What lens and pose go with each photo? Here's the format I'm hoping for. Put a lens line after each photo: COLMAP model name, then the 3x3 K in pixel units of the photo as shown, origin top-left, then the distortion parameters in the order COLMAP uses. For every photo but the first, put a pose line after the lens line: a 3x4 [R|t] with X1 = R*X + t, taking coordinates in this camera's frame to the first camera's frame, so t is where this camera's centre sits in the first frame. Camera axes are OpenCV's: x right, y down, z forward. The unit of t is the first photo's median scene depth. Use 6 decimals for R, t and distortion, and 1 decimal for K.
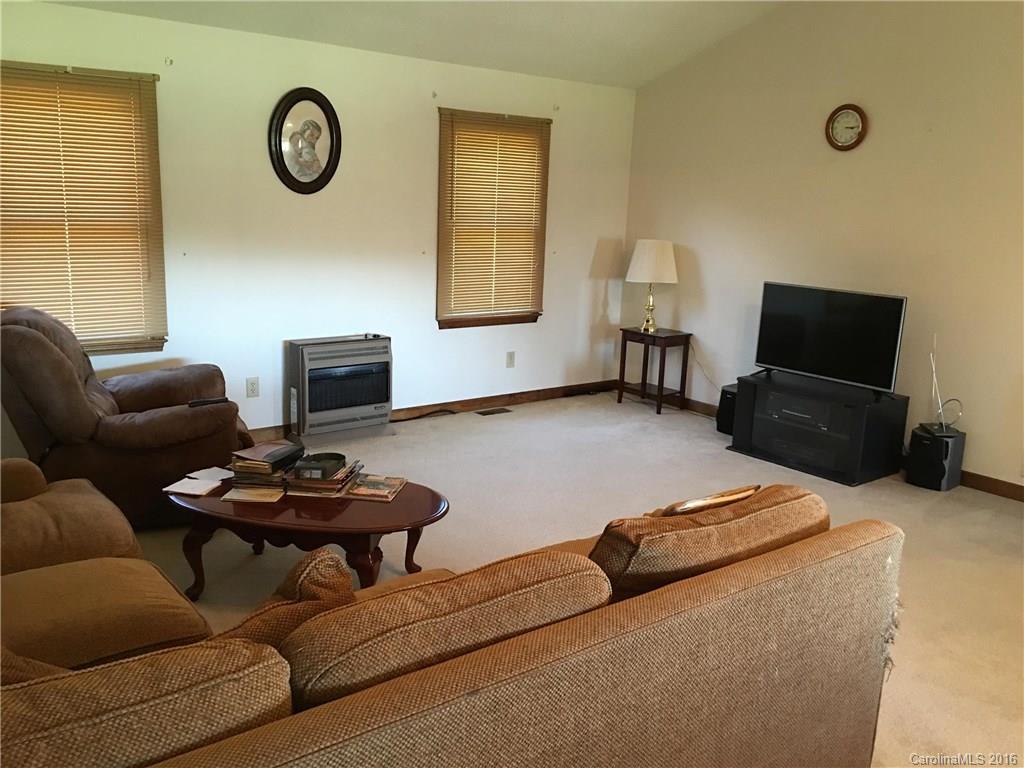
lens RADIAL K [[876.2, 0, 512.0], [0, 876.2, 384.0], [0, 0, 1]] dist [0.104652, -0.133810]
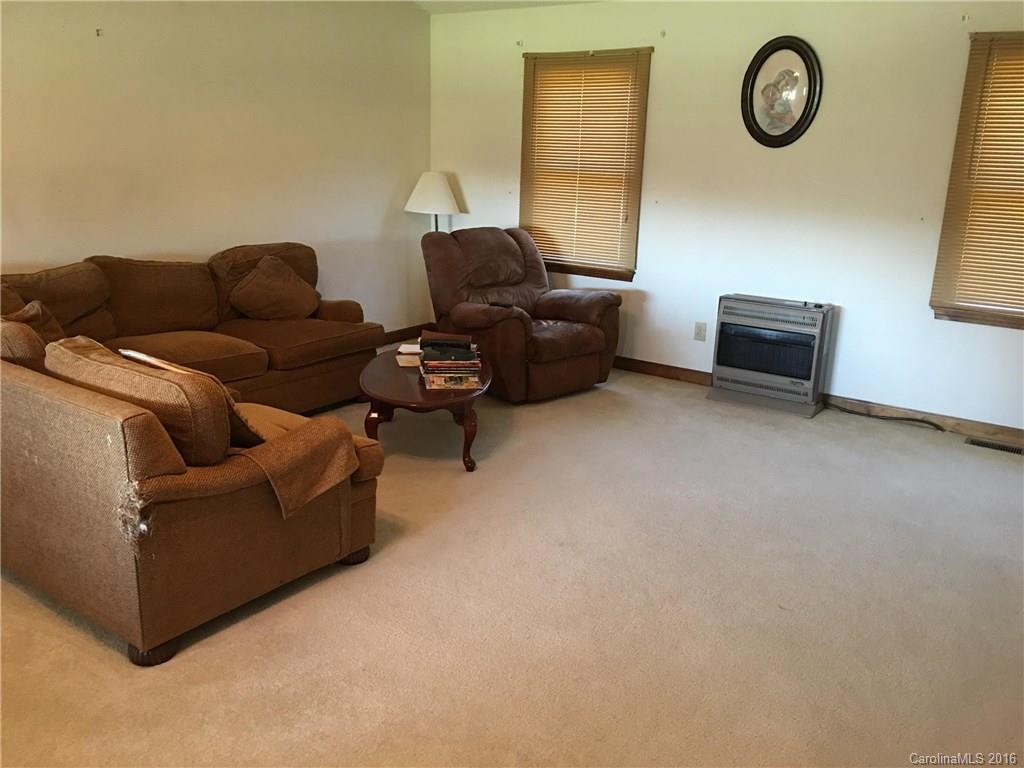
lens RADIAL K [[876.2, 0, 512.0], [0, 876.2, 384.0], [0, 0, 1]] dist [0.104652, -0.133810]
pose [[0.271783, 0.231703, -0.934049, 0.670259], [-0.217622, 0.960239, 0.174878, -0.073355], [0.937430, 0.155741, 0.311401, 0.468473]]
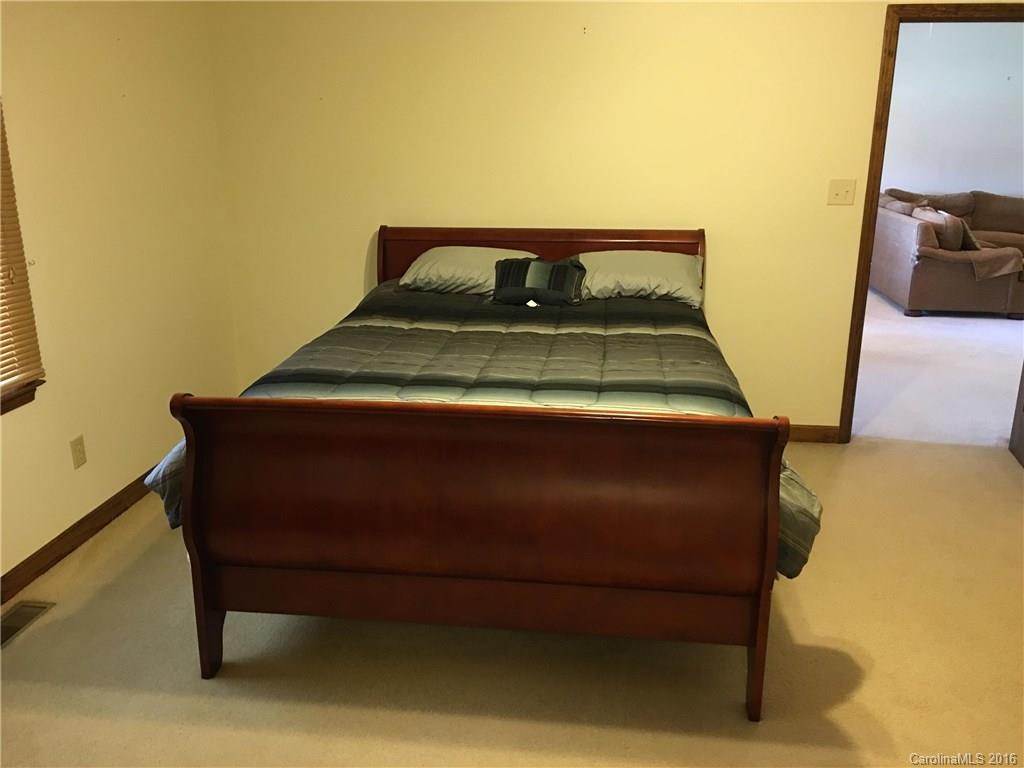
lens RADIAL K [[876.2, 0, 512.0], [0, 876.2, 384.0], [0, 0, 1]] dist [0.104652, -0.133810]
pose [[-0.708970, 0.162650, -0.686227, 1.949445], [-0.170111, 0.904869, 0.390222, -0.163486], [0.684415, 0.393391, -0.613856, 1.095289]]
